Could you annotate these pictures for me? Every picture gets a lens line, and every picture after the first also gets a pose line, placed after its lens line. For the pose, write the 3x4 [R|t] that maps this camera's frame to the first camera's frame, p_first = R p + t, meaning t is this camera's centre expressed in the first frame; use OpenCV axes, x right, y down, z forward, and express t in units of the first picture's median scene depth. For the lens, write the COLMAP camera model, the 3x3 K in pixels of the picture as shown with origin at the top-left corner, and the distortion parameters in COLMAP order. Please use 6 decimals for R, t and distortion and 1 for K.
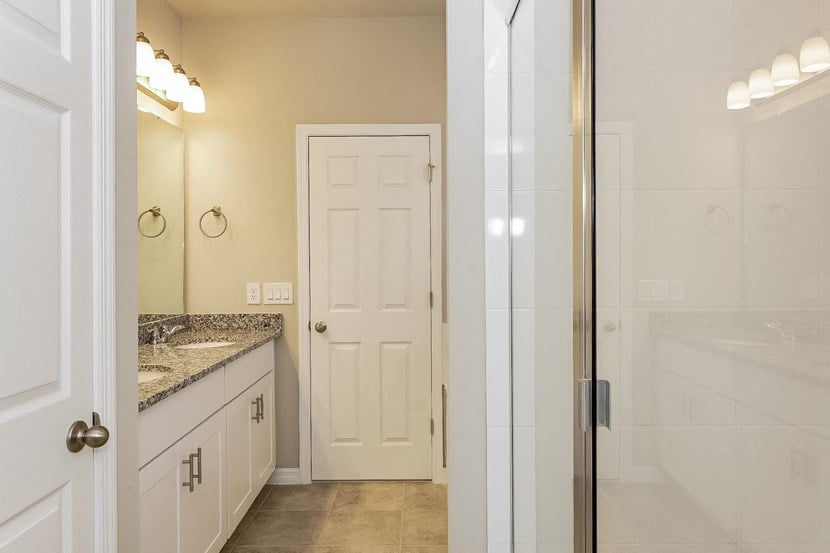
lens RADIAL K [[504.9, 0, 415.0], [0, 504.9, 276.5], [0, 0, 1]] dist [-0.025213, -0.000768]
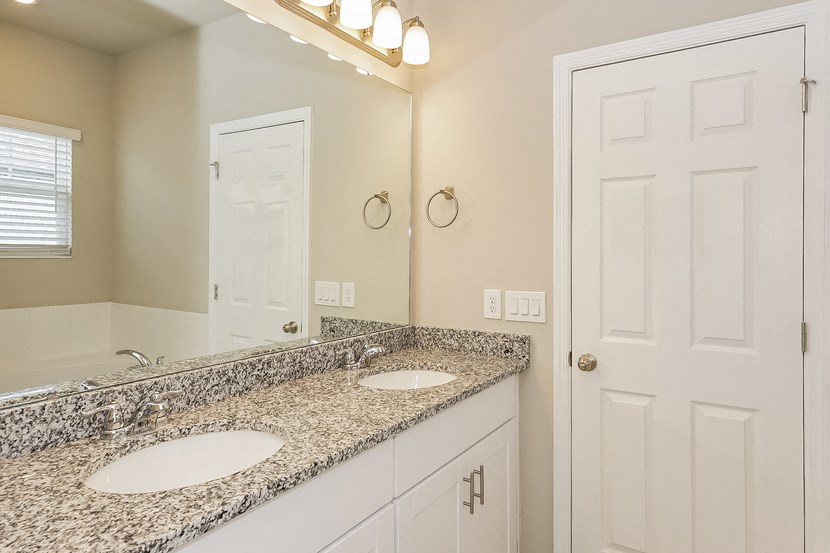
lens RADIAL K [[547.1, 0, 414.9], [0, 547.1, 249.3], [0, 0, 1]] dist [0.067500, 0.000569]
pose [[0.829820, 0.005908, -0.557999, 0.023978], [-0.019640, 0.999634, -0.018623, -0.027745], [0.557685, 0.026413, 0.829632, 0.289302]]
